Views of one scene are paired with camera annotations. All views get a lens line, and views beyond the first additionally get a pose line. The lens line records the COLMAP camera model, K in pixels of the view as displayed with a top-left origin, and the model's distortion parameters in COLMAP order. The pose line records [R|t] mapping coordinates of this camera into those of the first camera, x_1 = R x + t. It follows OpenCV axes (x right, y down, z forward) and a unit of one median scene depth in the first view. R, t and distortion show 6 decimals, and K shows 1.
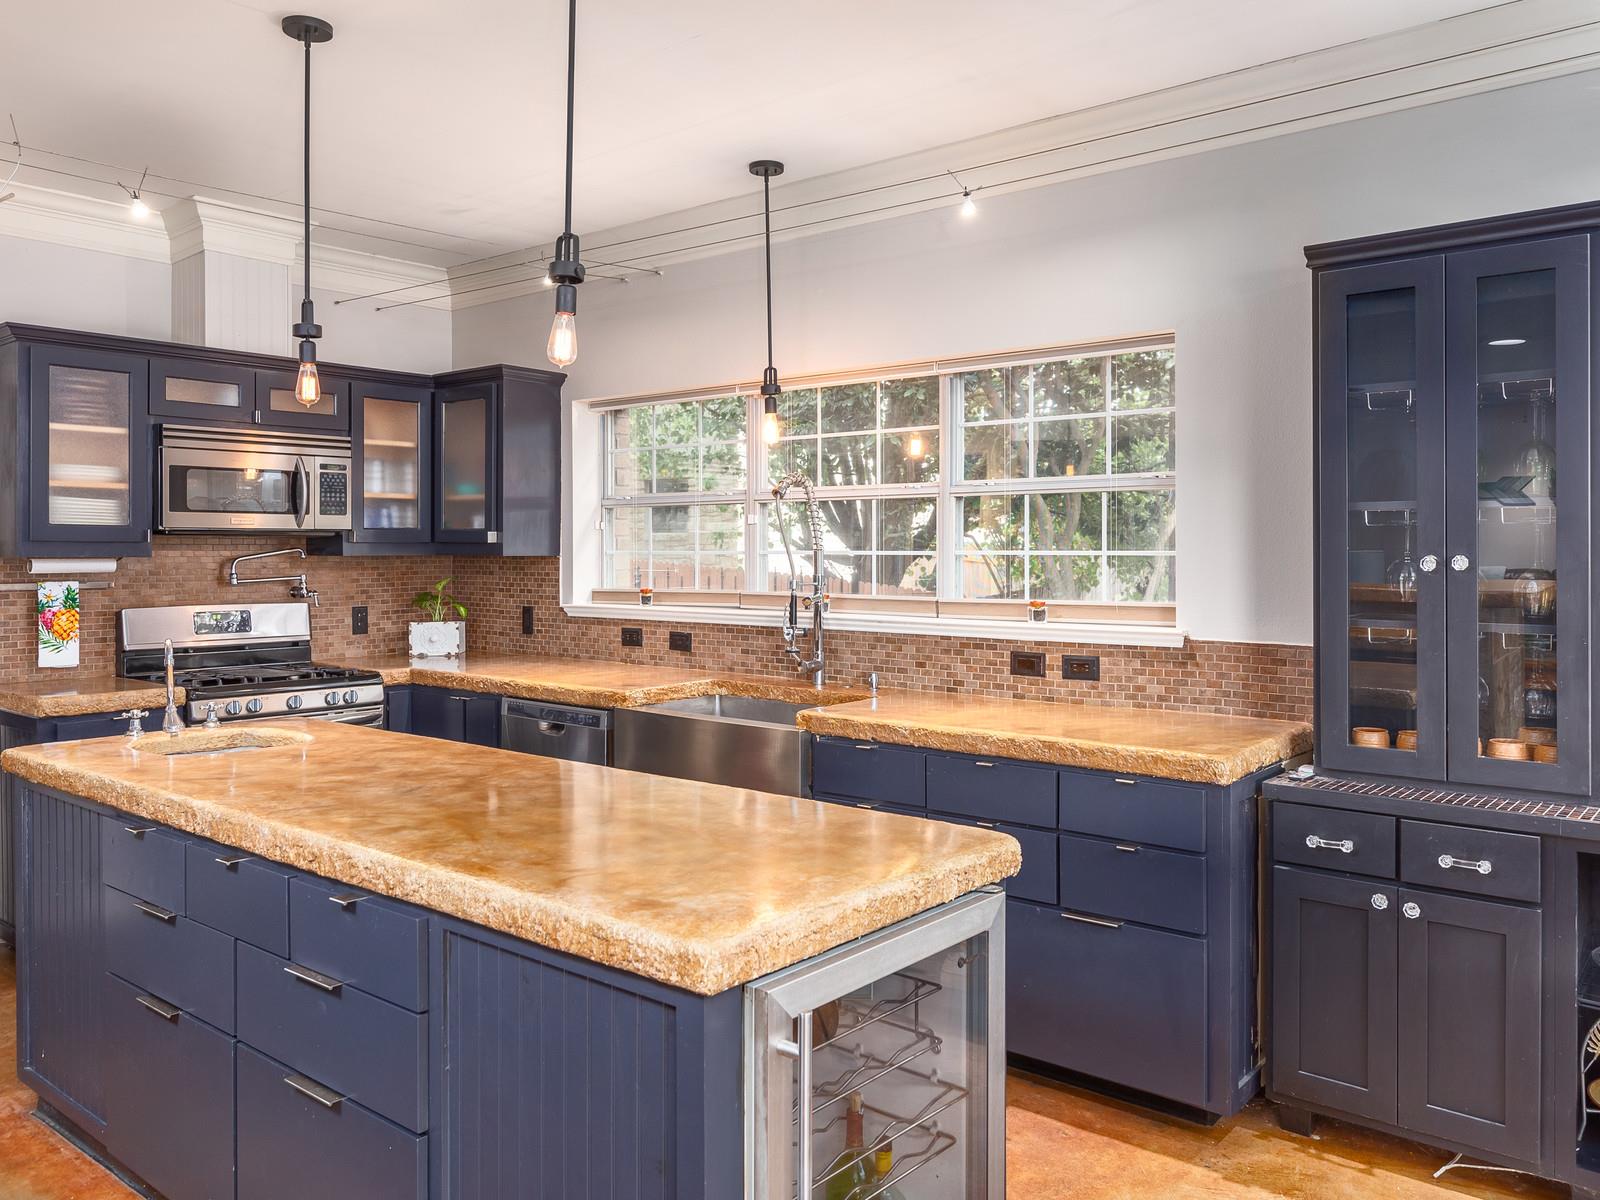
lens RADIAL K [[1227.2, 0, 798.3], [0, 1227.2, 565.7], [0, 0, 1]] dist [0.005945, -0.000335]
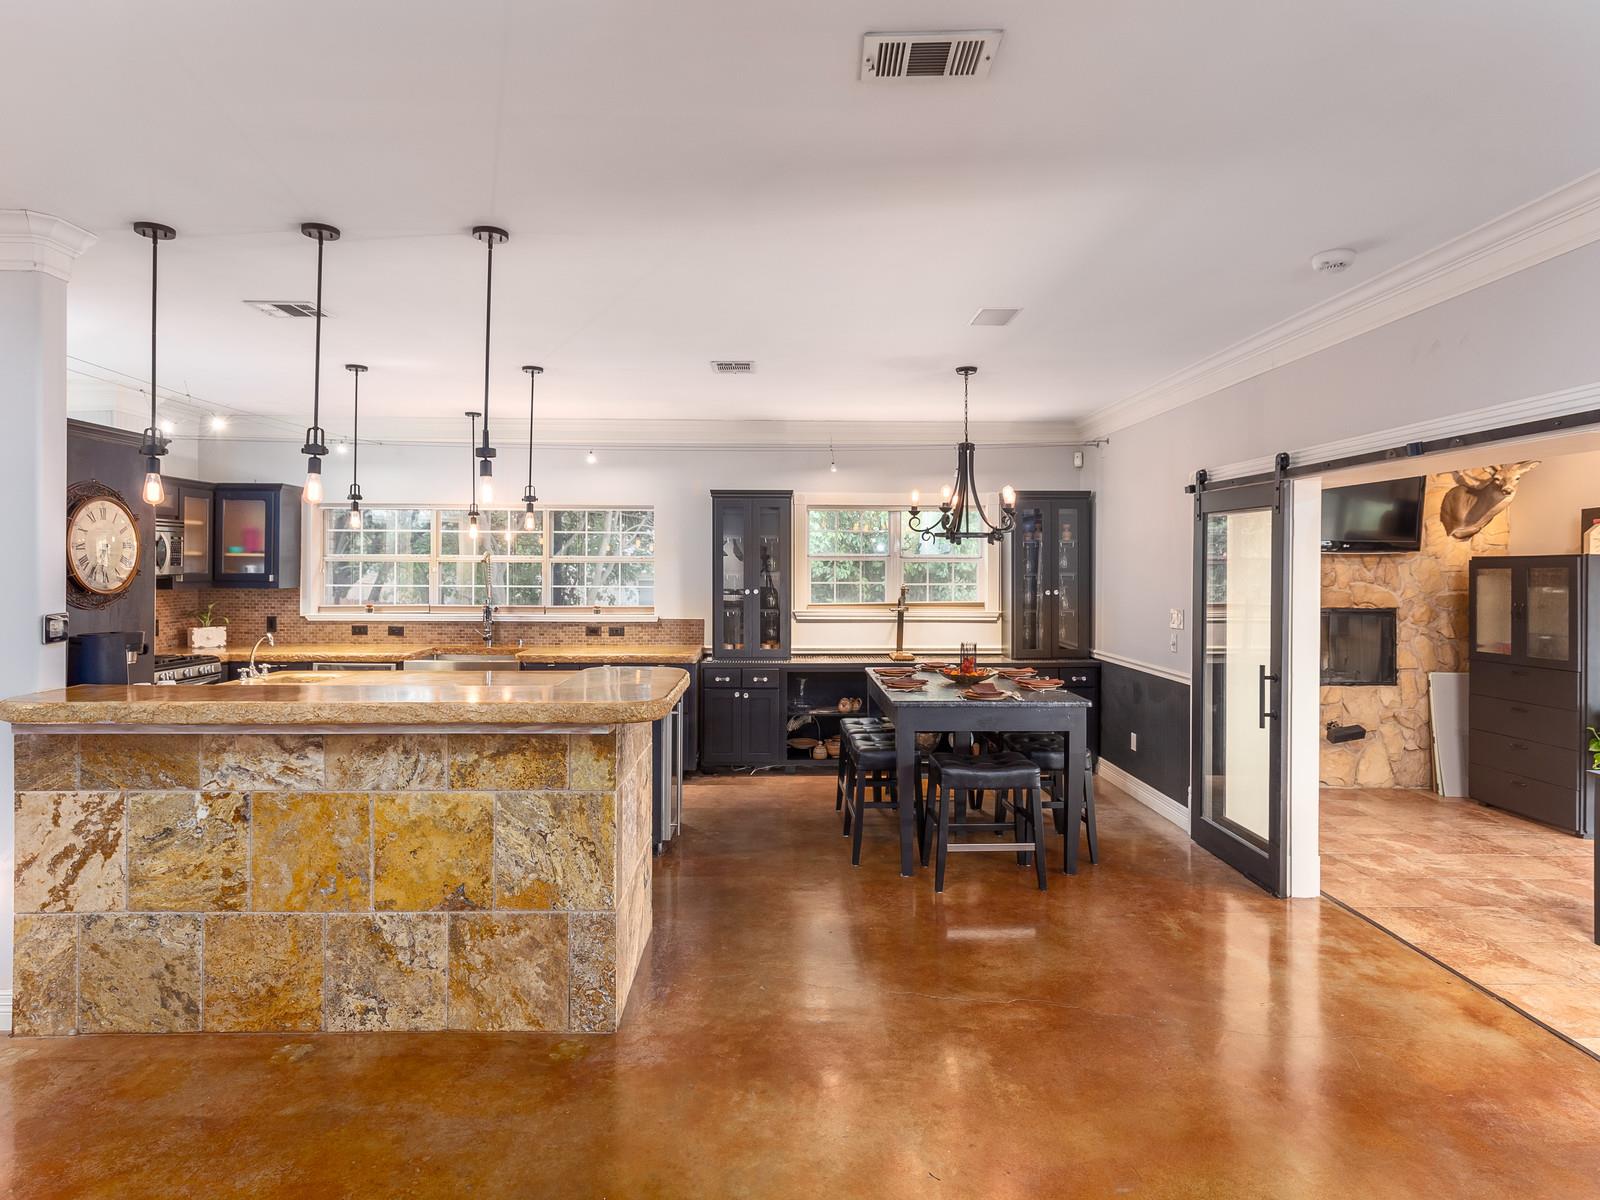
lens RADIAL K [[886.8, 0, 794.9], [0, 886.8, 565.1], [0, 0, 1]] dist [0.002345, -0.001282]
pose [[0.755514, 0.006693, 0.655098, -0.586487], [0.002936, 0.999903, -0.013602, -0.024909], [-0.655126, 0.012200, 0.755421, -0.545099]]
